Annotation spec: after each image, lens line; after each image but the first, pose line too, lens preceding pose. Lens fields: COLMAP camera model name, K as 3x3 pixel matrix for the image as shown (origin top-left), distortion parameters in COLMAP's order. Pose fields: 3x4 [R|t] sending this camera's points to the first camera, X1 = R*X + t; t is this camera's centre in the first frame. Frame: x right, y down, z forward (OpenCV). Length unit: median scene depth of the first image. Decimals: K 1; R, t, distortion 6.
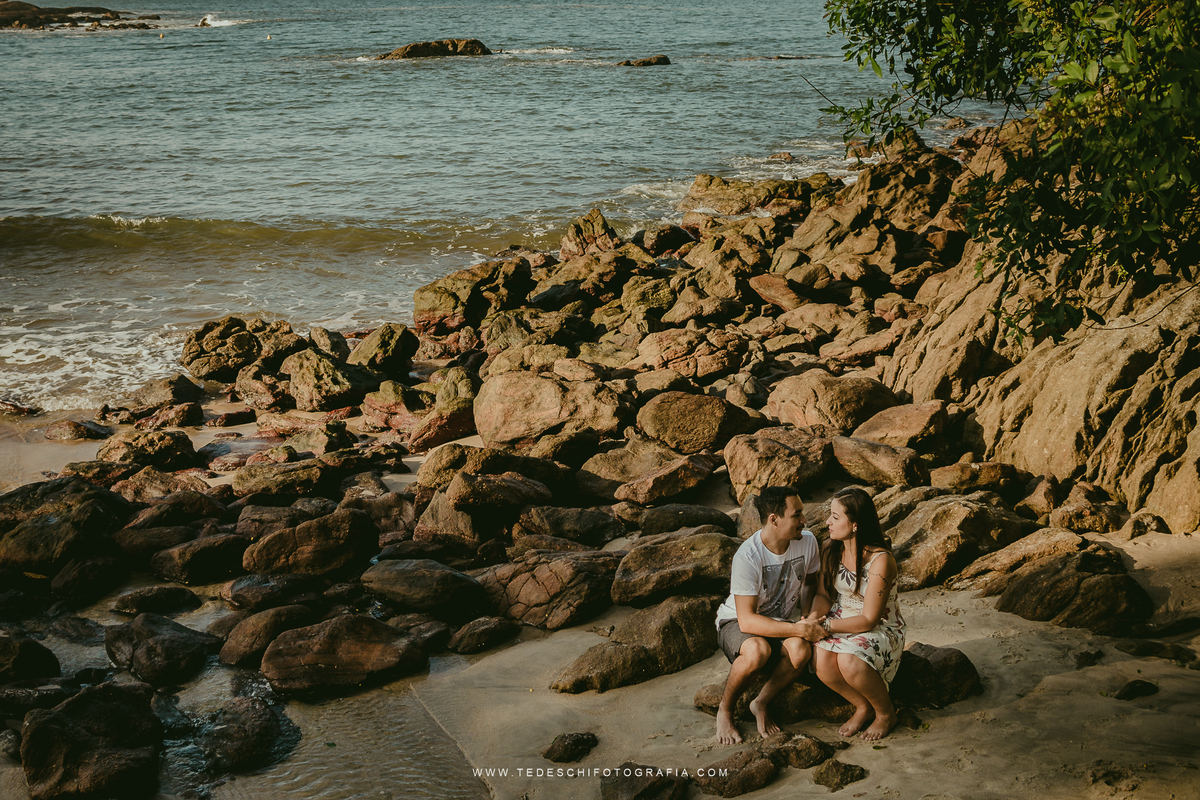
lens RADIAL K [[1347.5, 0, 600.0], [0, 1347.5, 400.2], [0, 0, 1]] dist [-0.063792, 0.000000]
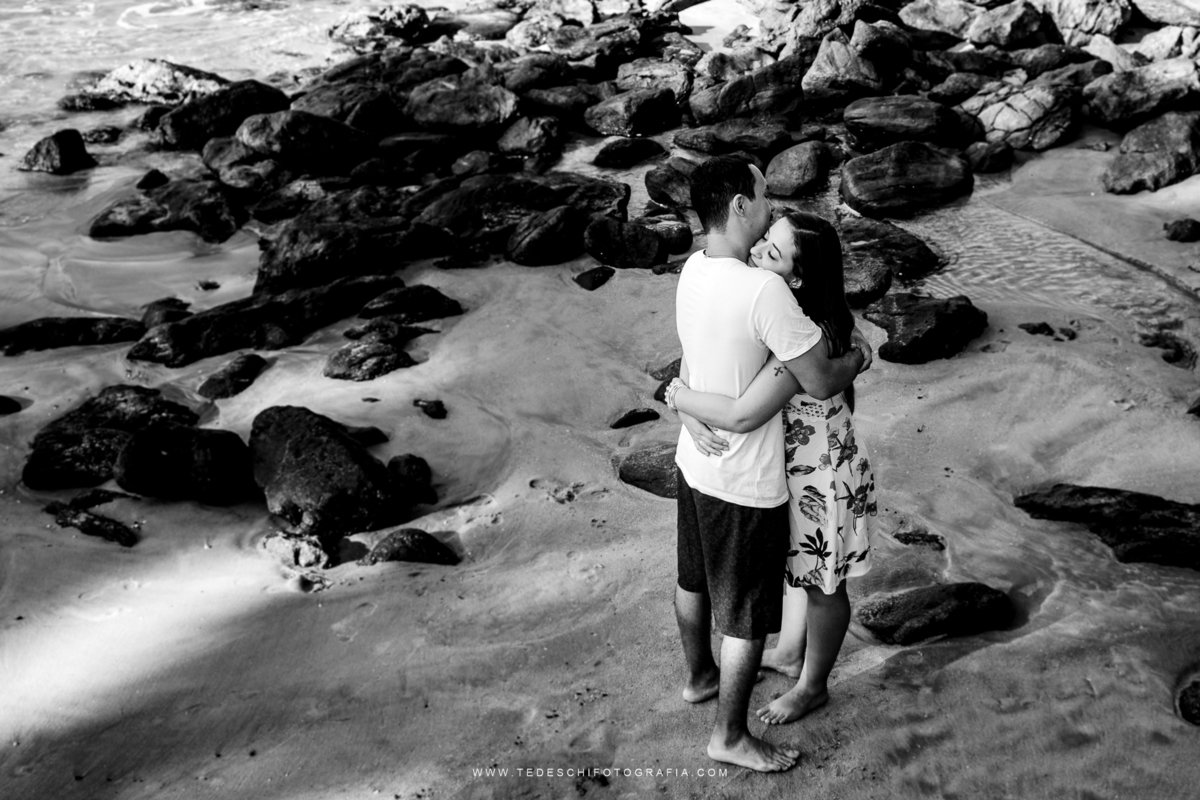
lens RADIAL K [[1347.5, 0, 600.0], [0, 1347.5, 399.4], [0, 0, 1]] dist [-0.063792, 0.000000]
pose [[0.965940, -0.096078, 0.240271, -0.618532], [0.026522, 0.960386, 0.277408, 0.045770], [-0.257405, -0.261587, 0.930223, -0.004467]]
